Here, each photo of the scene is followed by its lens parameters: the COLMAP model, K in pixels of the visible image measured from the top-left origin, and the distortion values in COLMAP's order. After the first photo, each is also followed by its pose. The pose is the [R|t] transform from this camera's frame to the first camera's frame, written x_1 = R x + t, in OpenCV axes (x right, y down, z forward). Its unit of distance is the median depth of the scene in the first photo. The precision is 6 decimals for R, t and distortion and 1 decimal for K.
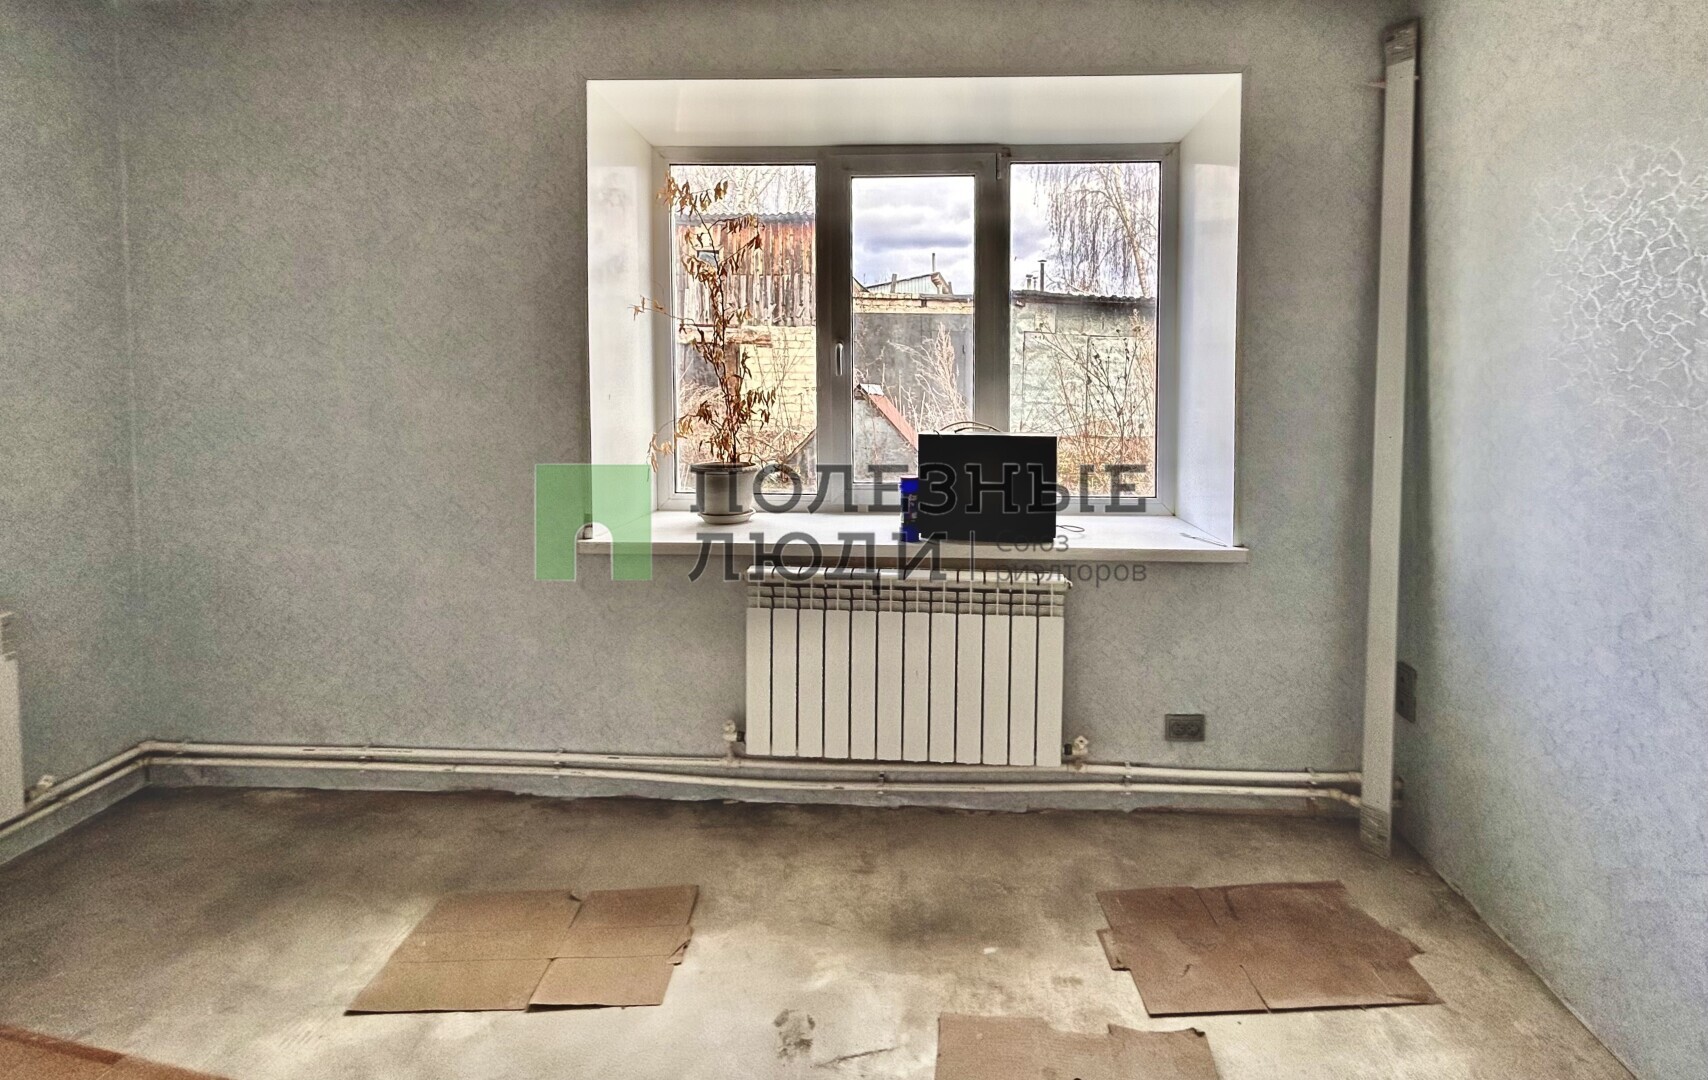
lens RADIAL K [[871.7, 0, 854.4], [0, 871.7, 398.8], [0, 0, 1]] dist [0.000261, 0.000509]
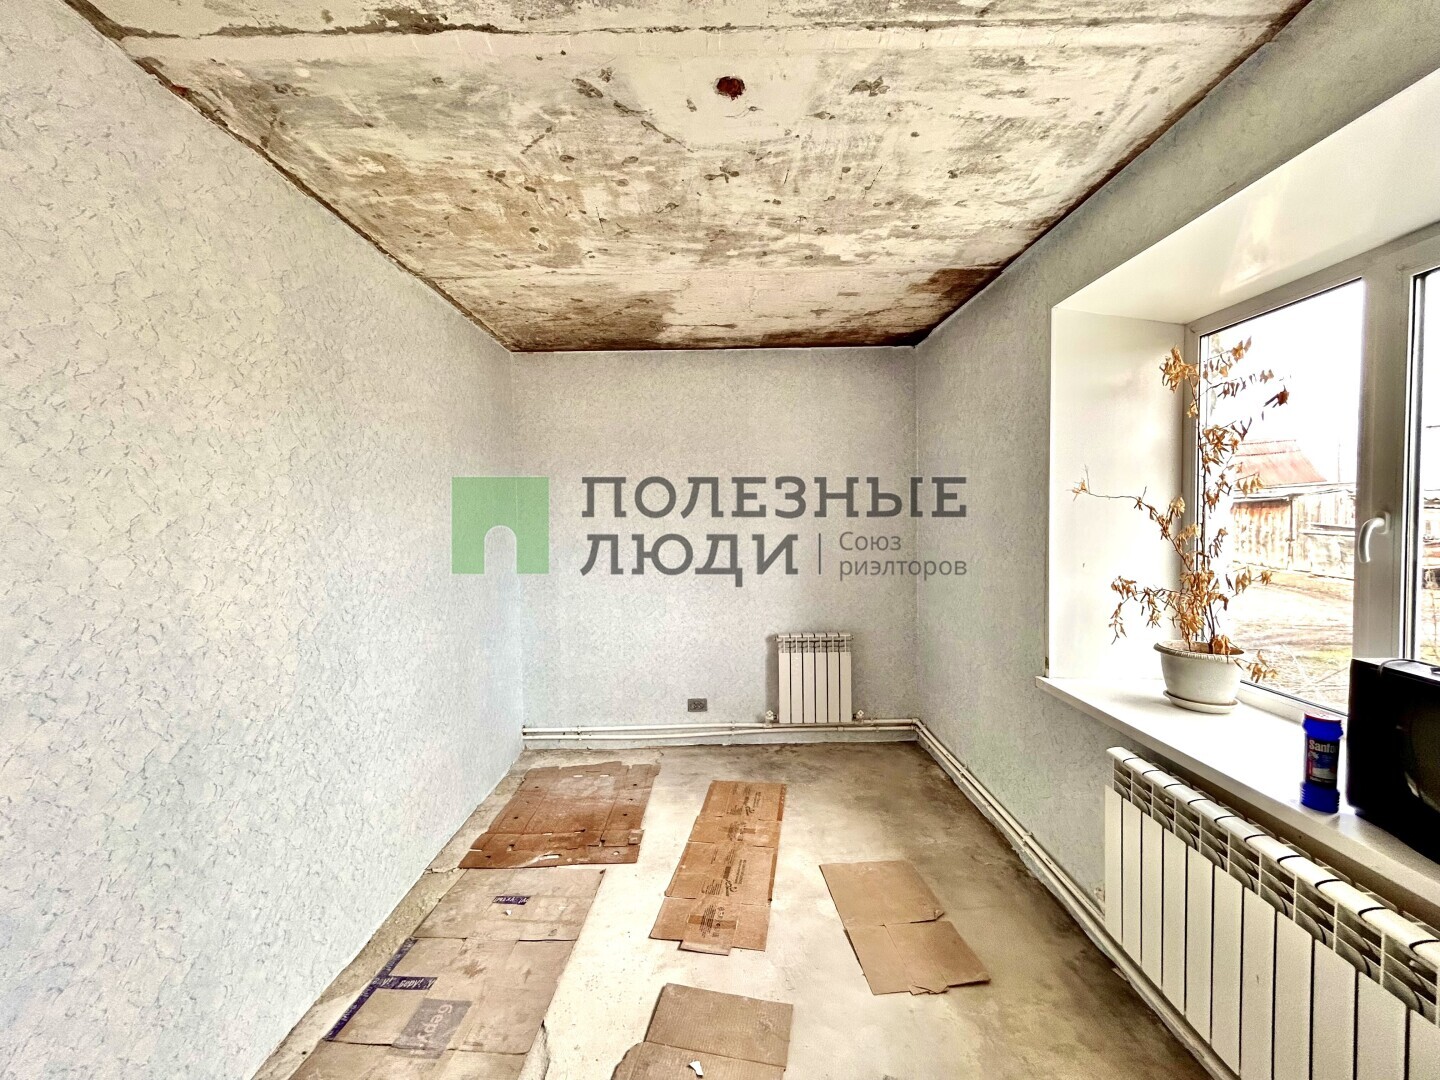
lens RADIAL K [[582.0, 0, 724.0], [0, 582.0, 537.1], [0, 0, 1]] dist [-0.000491, 0.000036]
pose [[0.053284, 0.035862, -0.997935, 0.511454], [-0.029217, 0.998983, 0.034339, -0.056907], [0.998152, 0.027327, 0.054277, 0.511181]]
